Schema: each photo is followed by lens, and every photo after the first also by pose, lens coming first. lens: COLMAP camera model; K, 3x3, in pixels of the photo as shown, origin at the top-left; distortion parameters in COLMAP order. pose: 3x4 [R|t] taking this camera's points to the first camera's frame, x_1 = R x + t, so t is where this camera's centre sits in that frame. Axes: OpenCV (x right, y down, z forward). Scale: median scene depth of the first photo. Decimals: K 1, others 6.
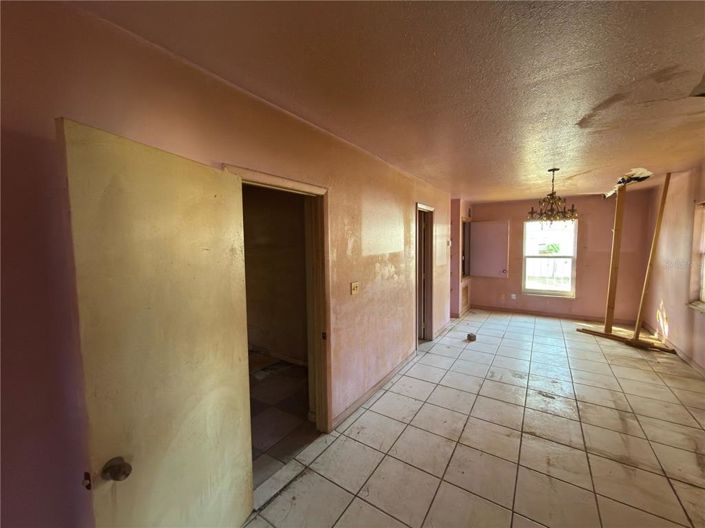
lens RADIAL K [[281.2, 0, 353.0], [0, 281.2, 265.6], [0, 0, 1]] dist [-0.000982, 0.000433]
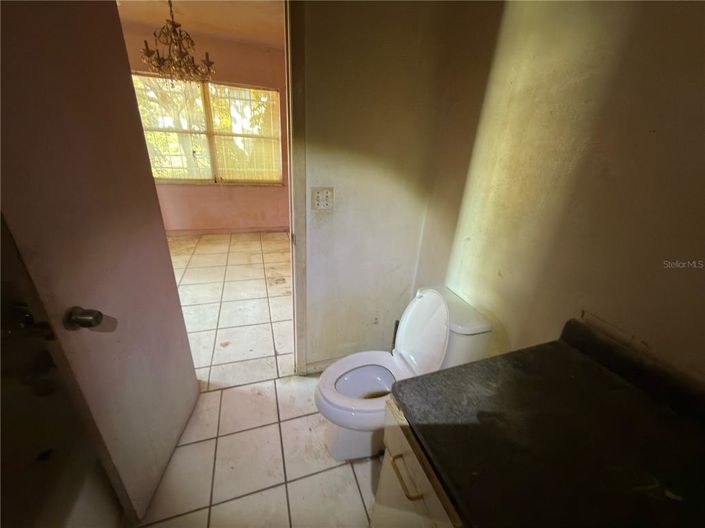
lens RADIAL K [[281.2, 0, 353.0], [0, 281.2, 265.6], [0, 0, 1]] dist [-0.000982, 0.000433]
pose [[-0.800855, -0.283560, 0.527470, -0.089819], [-0.014469, 0.889698, 0.456320, -0.087492], [-0.598684, 0.357815, -0.716622, 1.547920]]
